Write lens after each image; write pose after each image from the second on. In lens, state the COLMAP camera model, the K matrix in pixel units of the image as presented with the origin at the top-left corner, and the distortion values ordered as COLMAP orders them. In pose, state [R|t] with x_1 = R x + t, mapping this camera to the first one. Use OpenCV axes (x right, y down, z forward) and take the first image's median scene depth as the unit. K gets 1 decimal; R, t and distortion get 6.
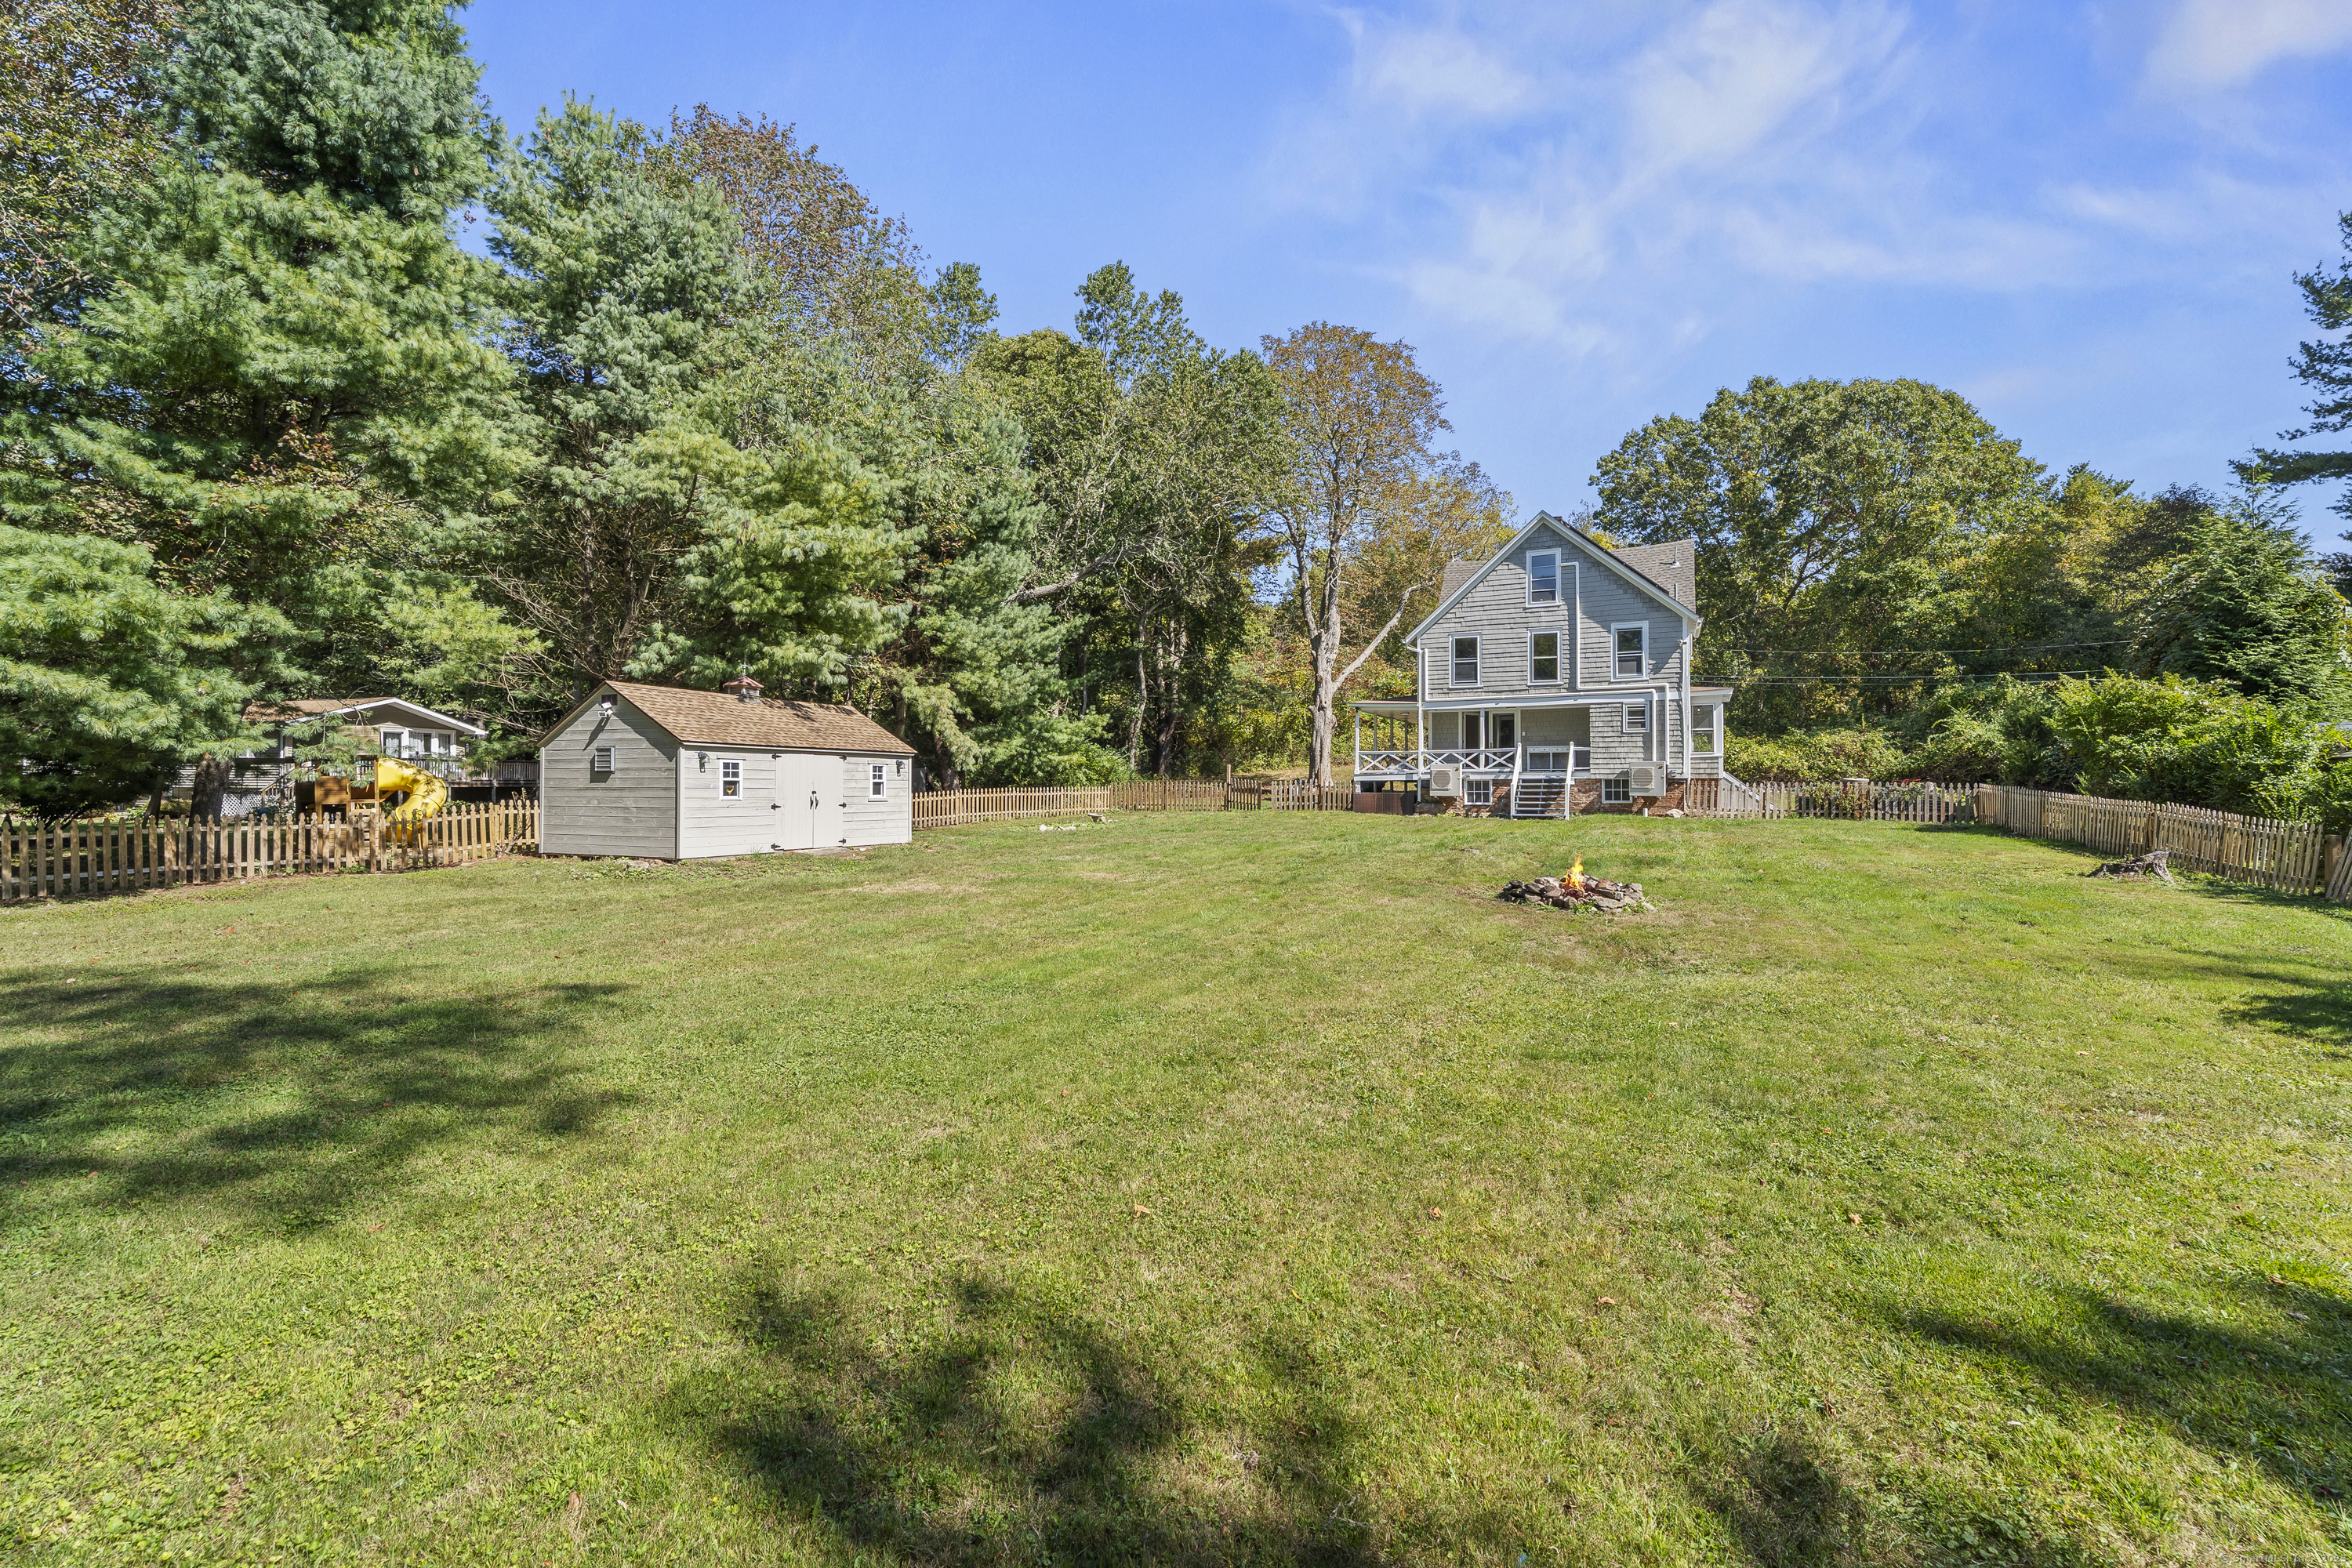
lens RADIAL K [[1052.5, 0, 1170.5], [0, 1052.5, 772.0], [0, 0, 1]] dist [0.002069, 0.000679]
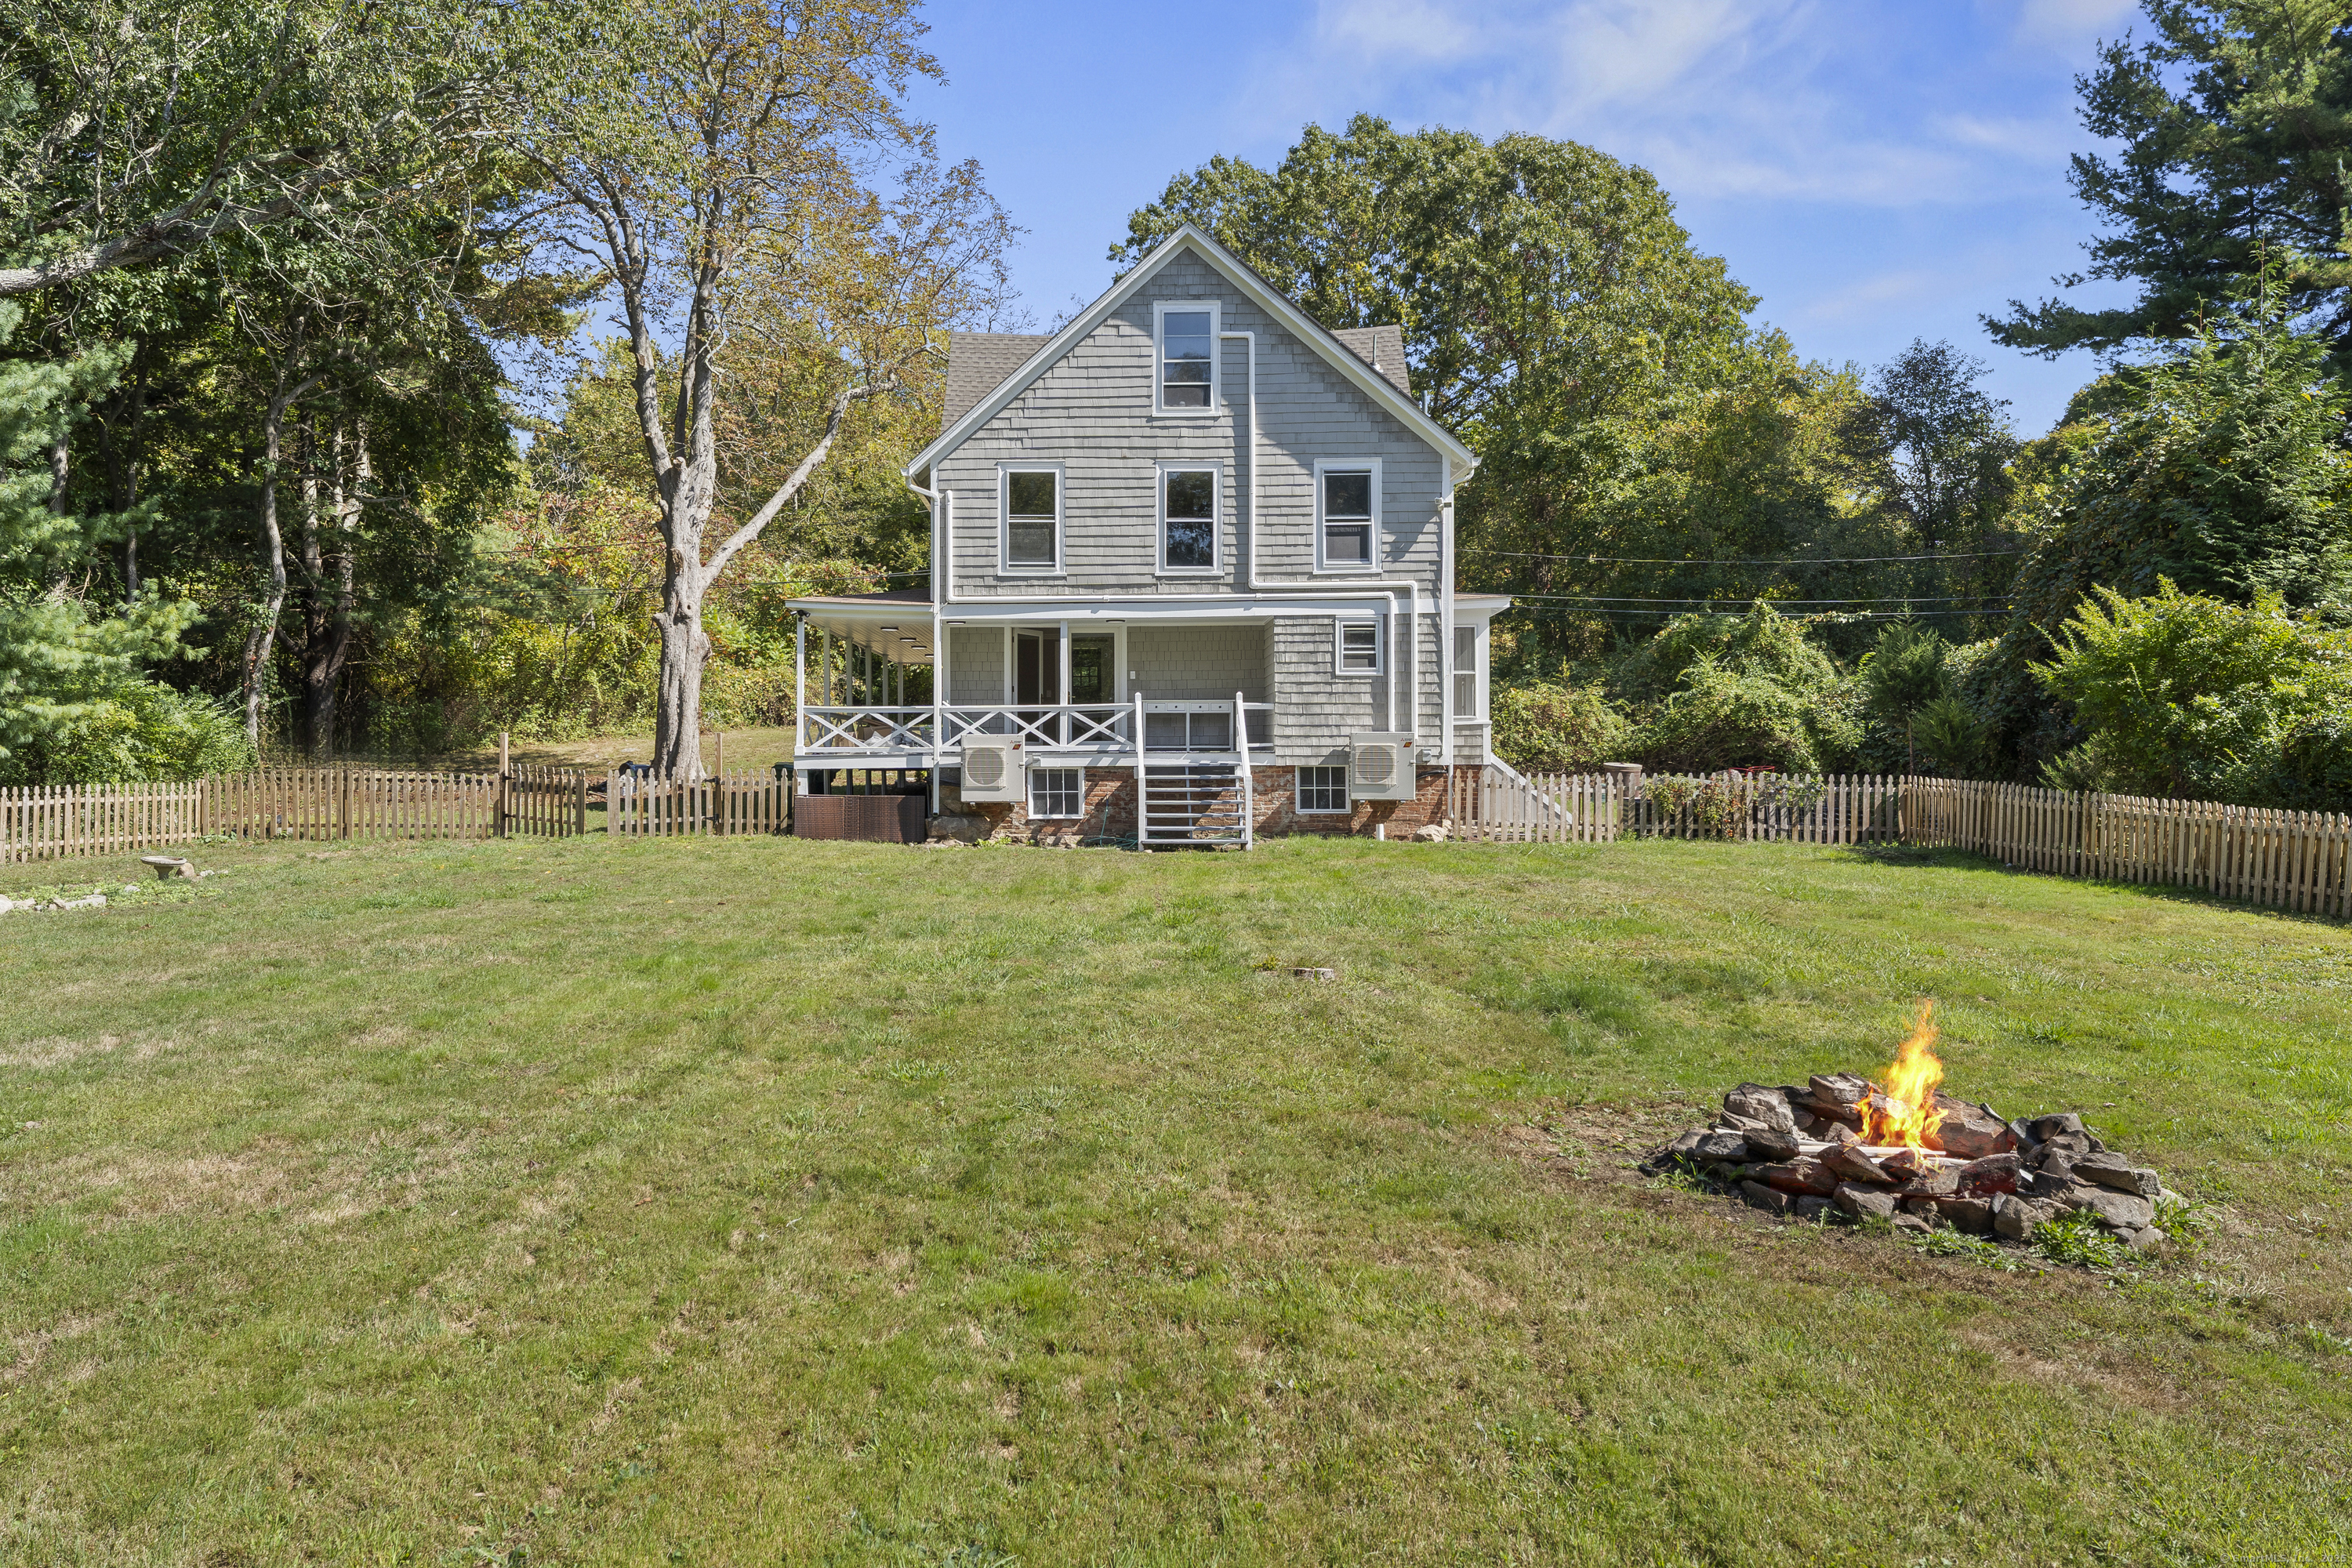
lens RADIAL K [[1883.3, 0, 1176.0], [0, 1883.3, 784.0], [0, 0, 1]] dist [-0.008113, -0.007199]
pose [[0.910817, -0.003402, 0.412796, -0.014271], [-0.004715, 0.999815, 0.018643, -0.001406], [-0.412784, -0.018926, 0.910632, 0.178230]]
